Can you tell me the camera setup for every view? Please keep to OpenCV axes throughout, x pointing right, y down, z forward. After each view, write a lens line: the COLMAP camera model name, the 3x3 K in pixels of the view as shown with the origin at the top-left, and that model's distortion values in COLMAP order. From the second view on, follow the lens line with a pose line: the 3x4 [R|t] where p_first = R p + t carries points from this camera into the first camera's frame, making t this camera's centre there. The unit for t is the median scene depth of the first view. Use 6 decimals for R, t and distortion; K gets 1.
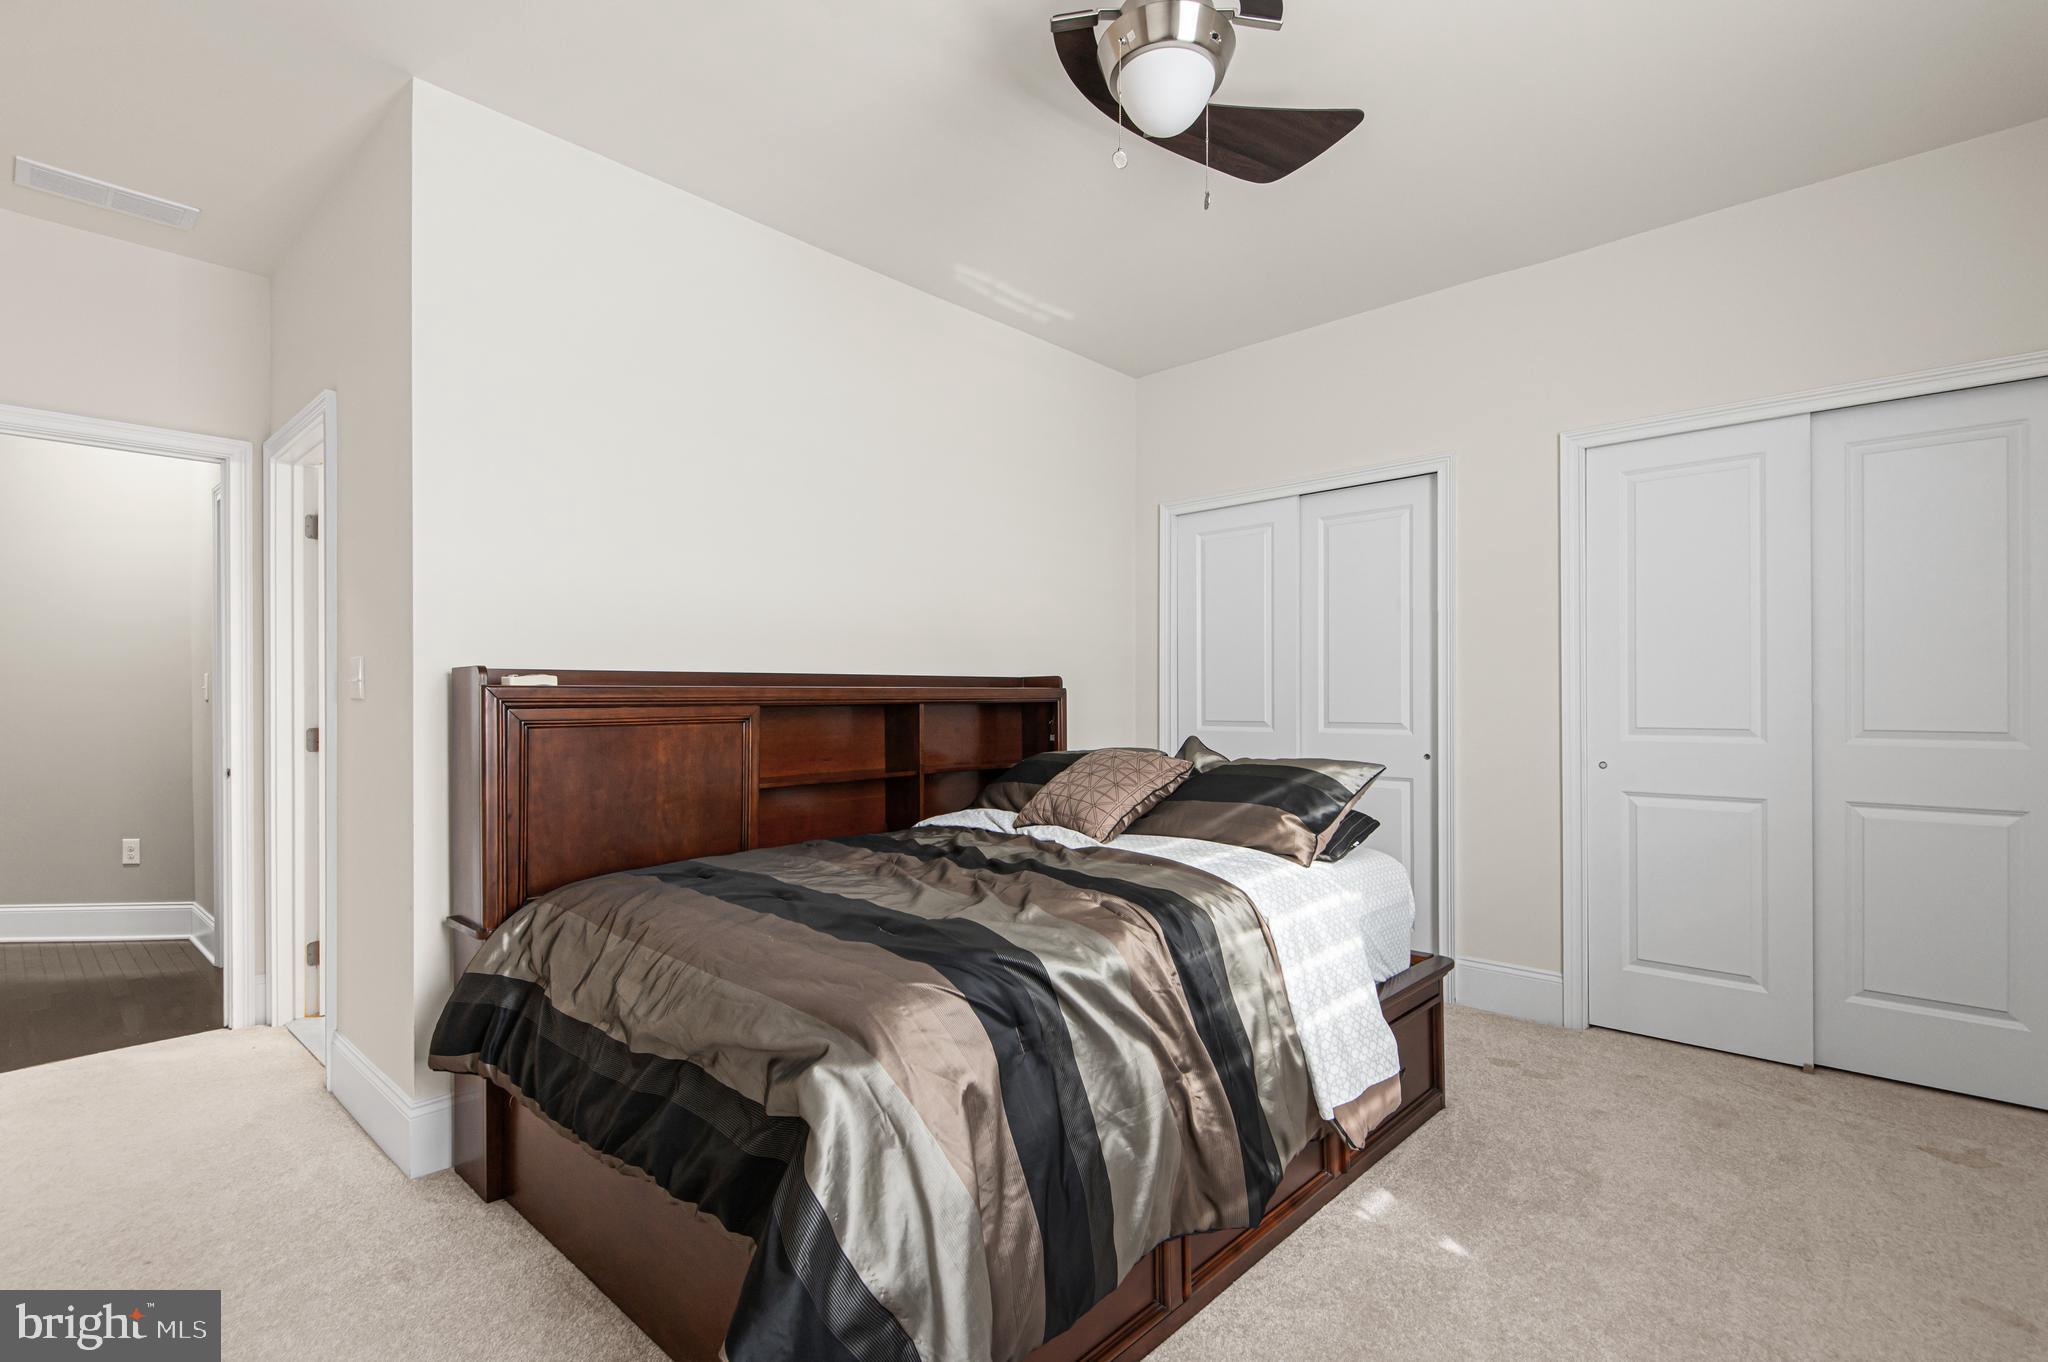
lens RADIAL K [[948.5, 0, 1026.4], [0, 948.5, 695.3], [0, 0, 1]] dist [0.014507, -0.007620]
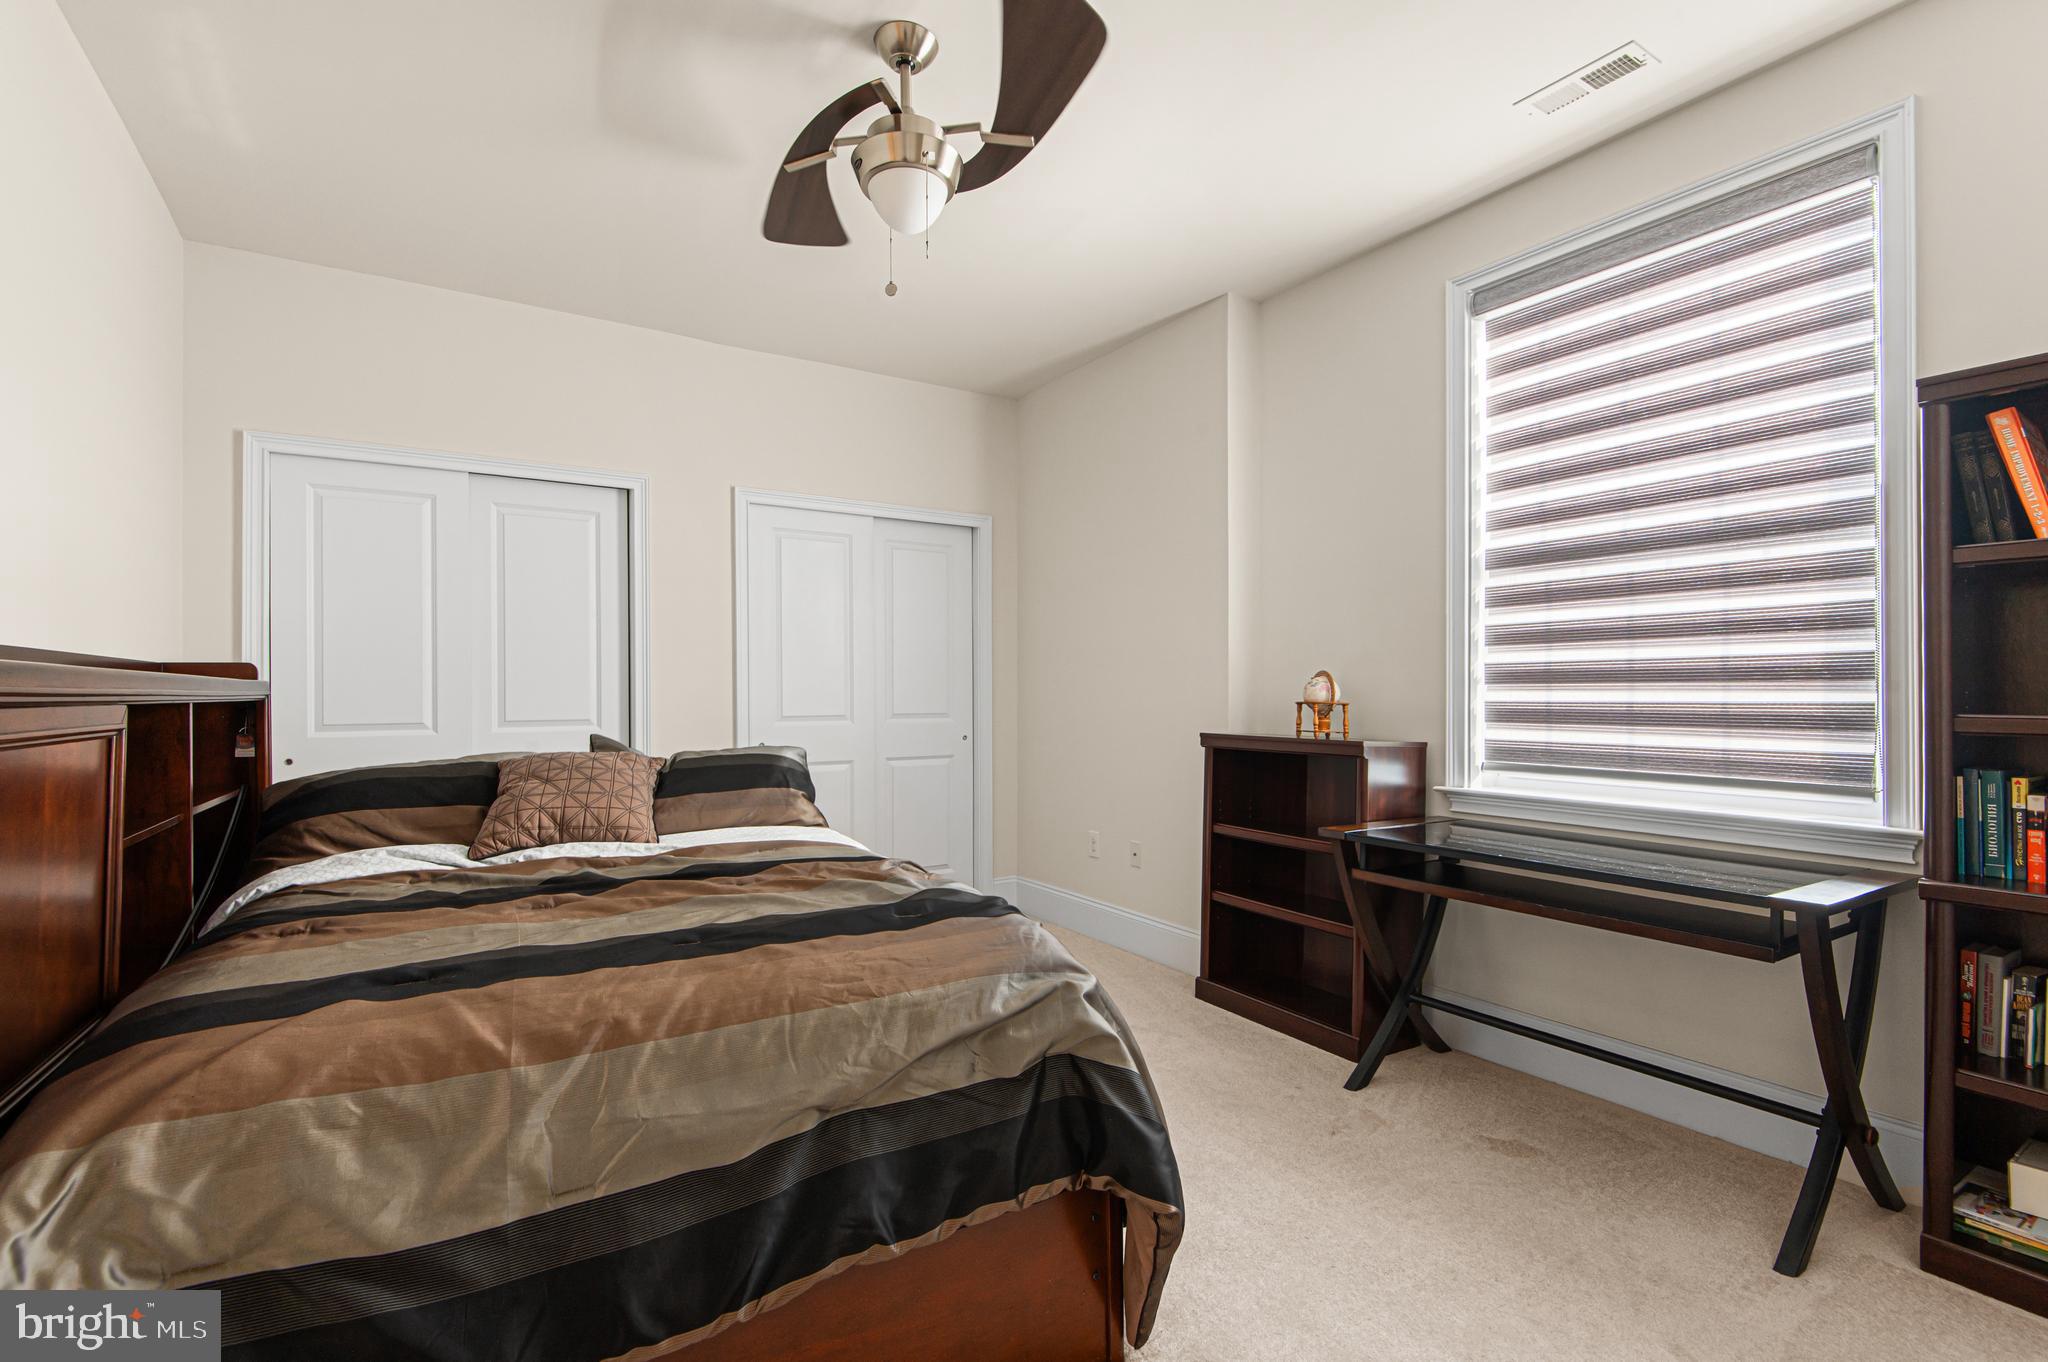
lens RADIAL K [[948.5, 0, 1029.7], [0, 948.5, 685.5], [0, 0, 1]] dist [0.014507, -0.007620]
pose [[0.264676, 0.008176, 0.964303, -0.682963], [-0.002121, 0.999967, -0.007896, -0.000842], [-0.964335, 0.000045, 0.264684, 0.352557]]
